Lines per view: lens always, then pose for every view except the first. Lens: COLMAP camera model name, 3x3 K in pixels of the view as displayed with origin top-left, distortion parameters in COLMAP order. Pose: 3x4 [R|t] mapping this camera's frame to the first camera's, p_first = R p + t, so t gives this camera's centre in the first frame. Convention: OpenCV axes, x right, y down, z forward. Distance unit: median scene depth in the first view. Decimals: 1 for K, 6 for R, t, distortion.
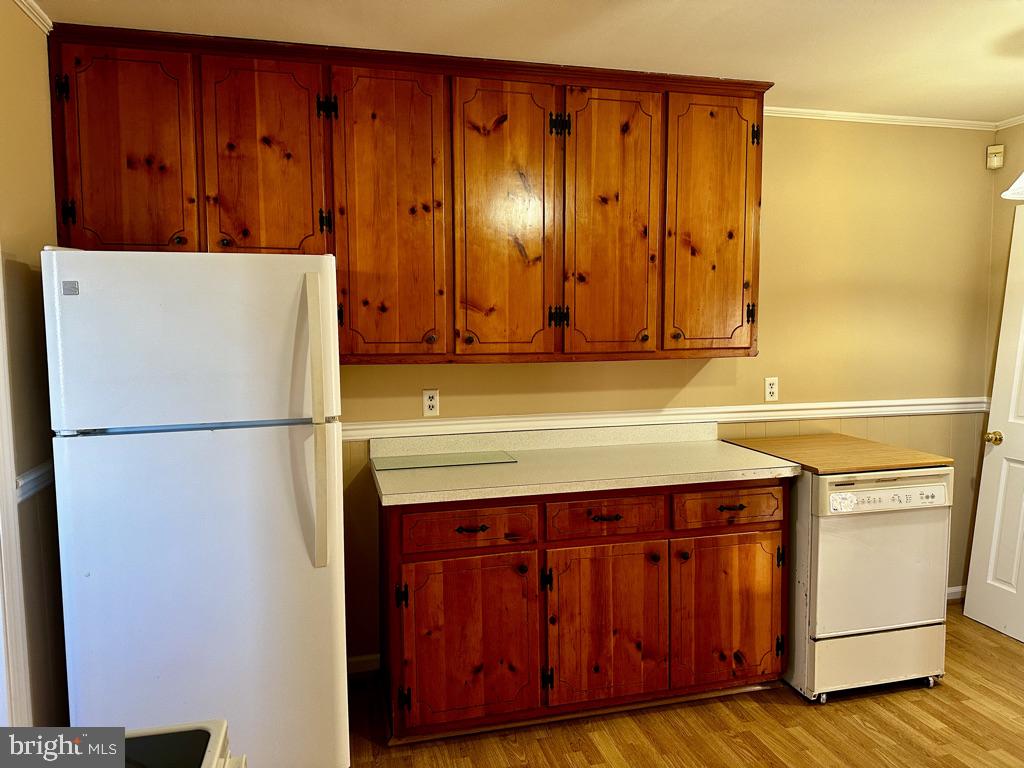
lens RADIAL K [[728.8, 0, 515.2], [0, 728.8, 366.6], [0, 0, 1]] dist [0.042714, -0.043325]
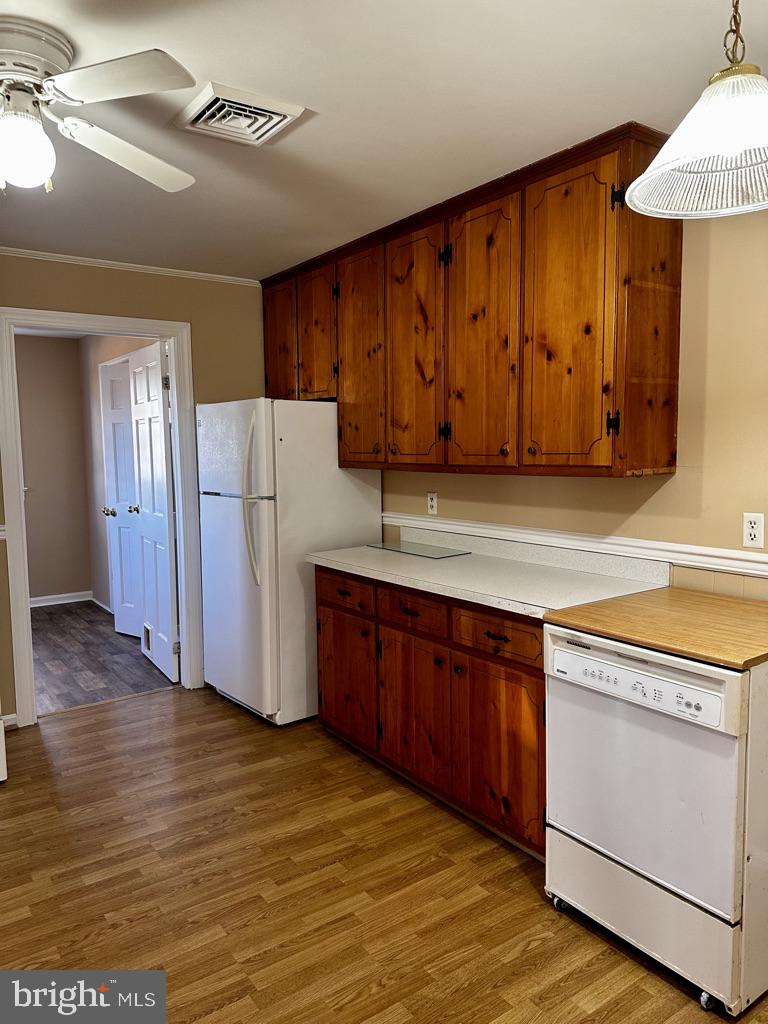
lens RADIAL K [[728.8, 0, 390.4], [0, 728.8, 502.4], [0, 0, 1]] dist [0.042714, -0.043325]
pose [[0.354005, 0.076000, -0.932150, 1.071389], [-0.049024, 0.996830, 0.062656, -0.026810], [0.933958, 0.023517, 0.356609, 0.532881]]
